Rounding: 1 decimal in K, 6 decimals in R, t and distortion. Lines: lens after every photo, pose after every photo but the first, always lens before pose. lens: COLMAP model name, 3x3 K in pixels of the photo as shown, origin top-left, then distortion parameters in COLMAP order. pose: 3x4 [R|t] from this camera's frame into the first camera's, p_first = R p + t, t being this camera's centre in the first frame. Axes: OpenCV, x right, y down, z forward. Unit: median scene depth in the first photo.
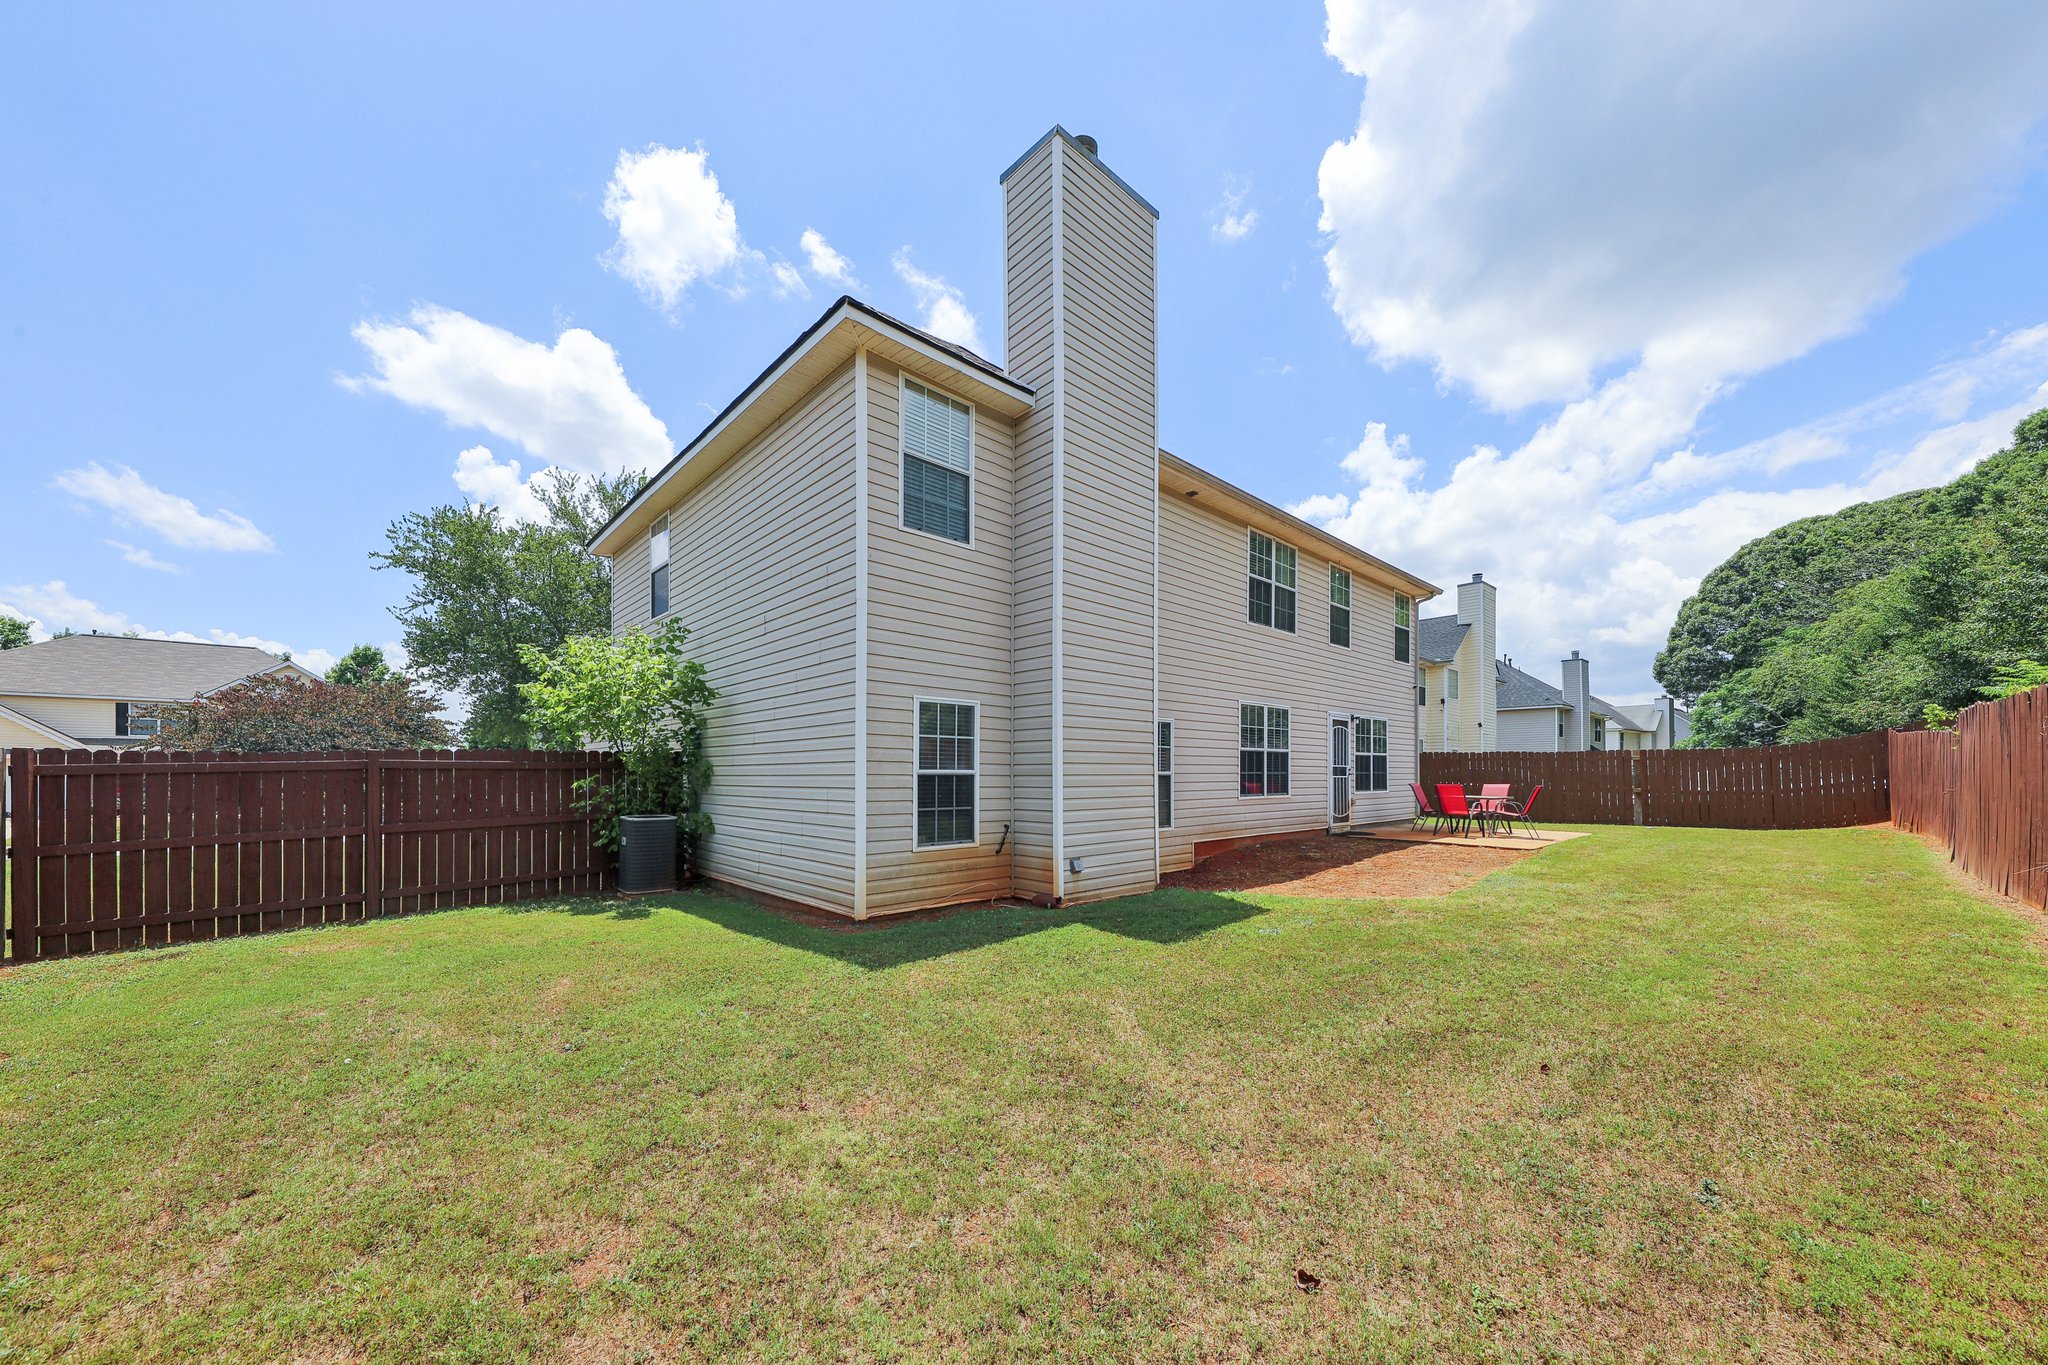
lens RADIAL K [[718.0, 0, 1056.0], [0, 718.0, 770.9], [0, 0, 1]] dist [0.002153, -0.000563]
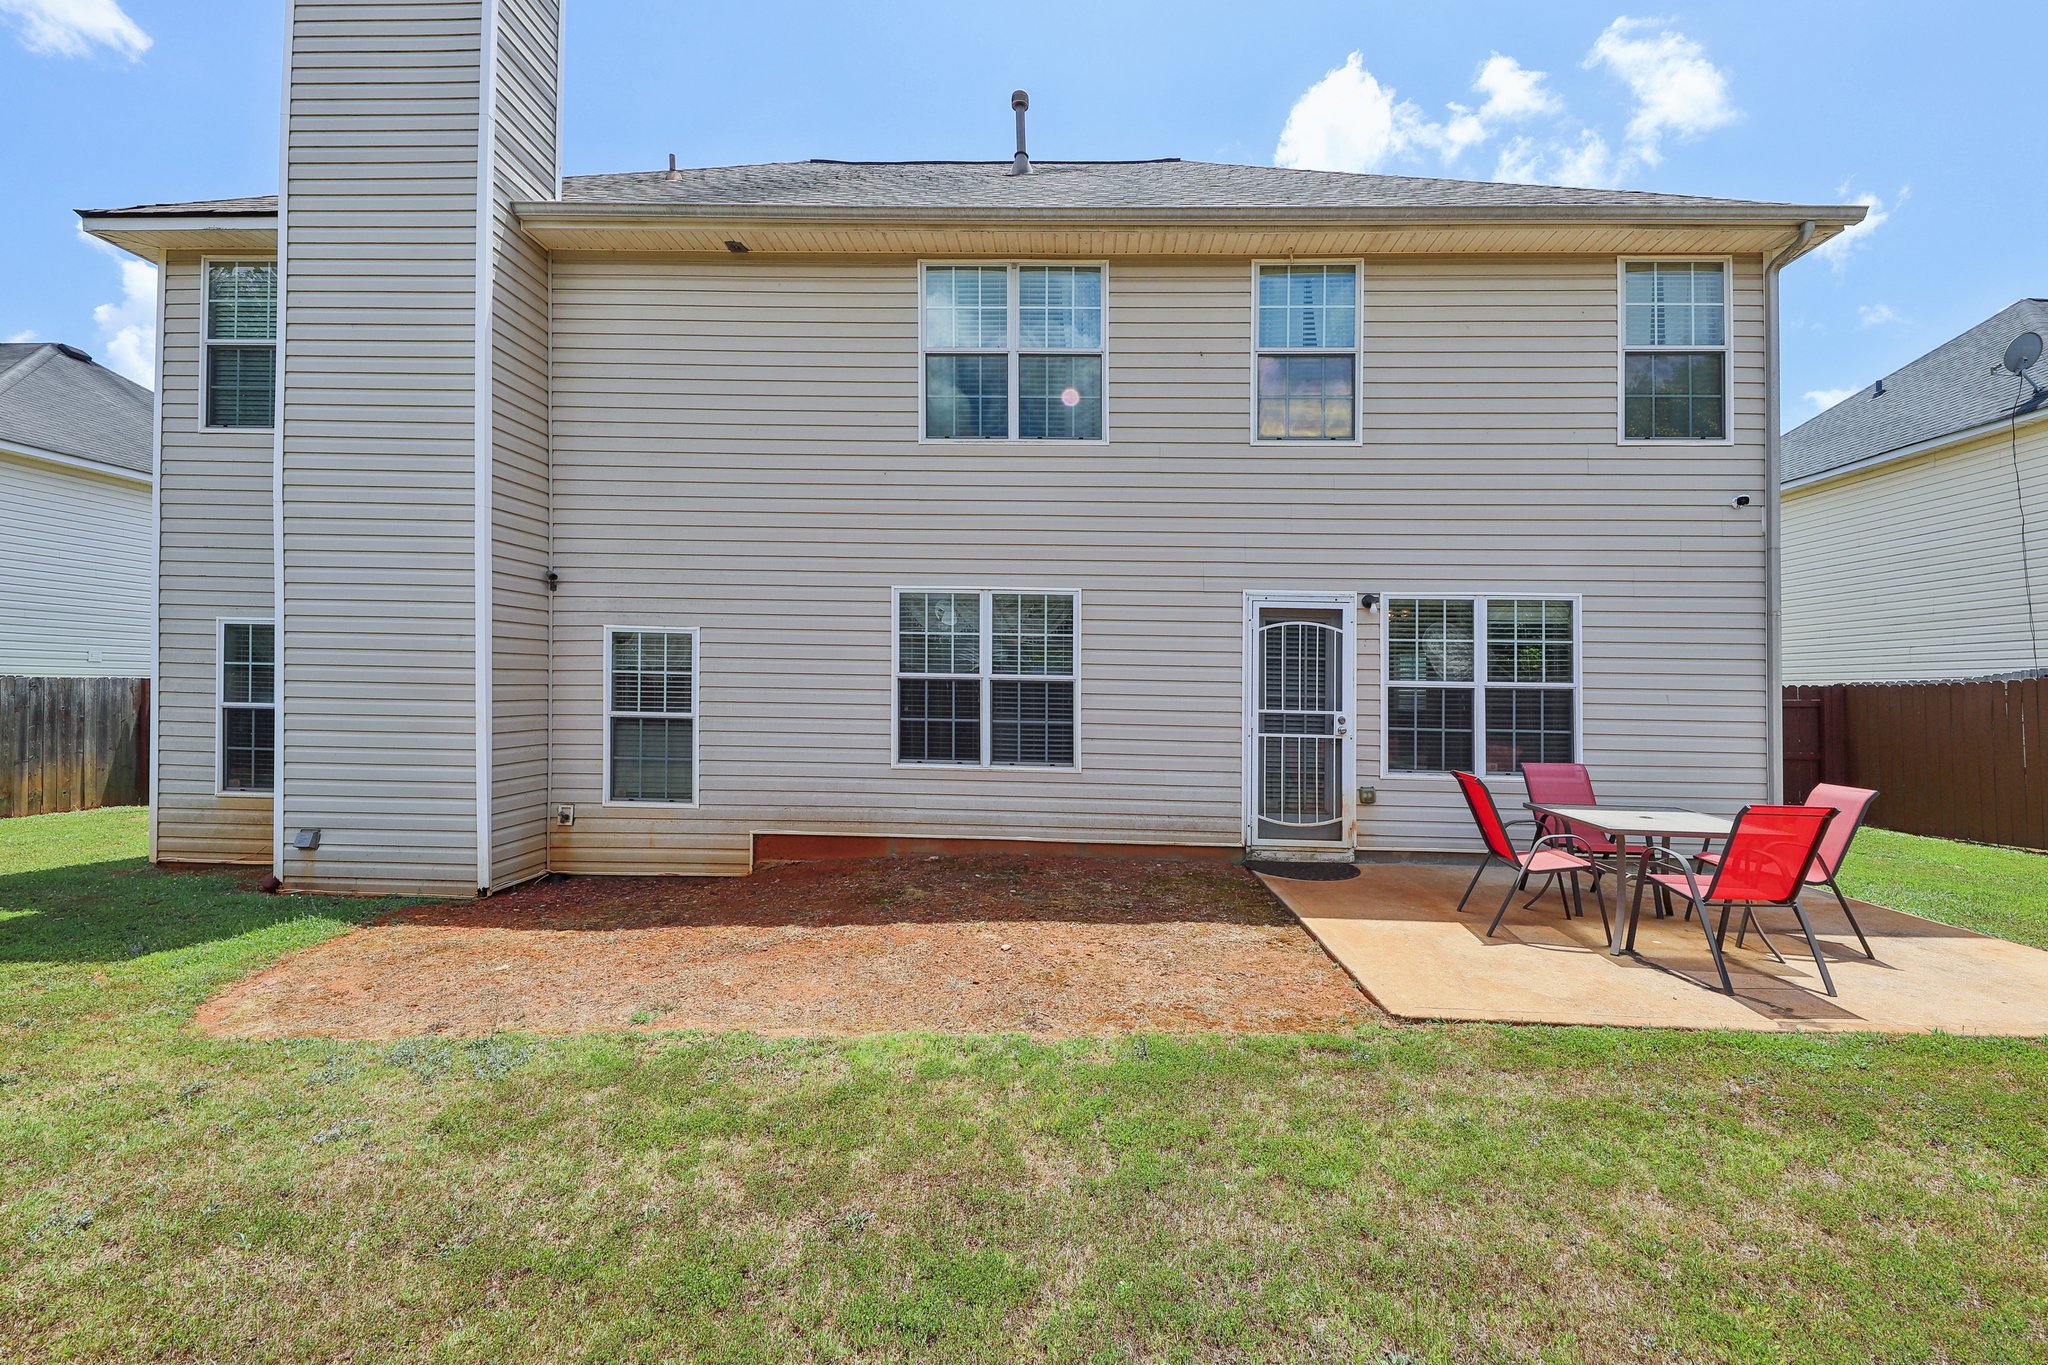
lens RADIAL K [[718.0, 0, 990.4], [0, 718.0, 706.8], [0, 0, 1]] dist [0.002153, -0.000563]
pose [[0.706987, 0.006684, -0.707195, 0.638739], [-0.017851, 0.999805, -0.008397, -0.003199], [0.707001, 0.018561, 0.706969, 0.614842]]
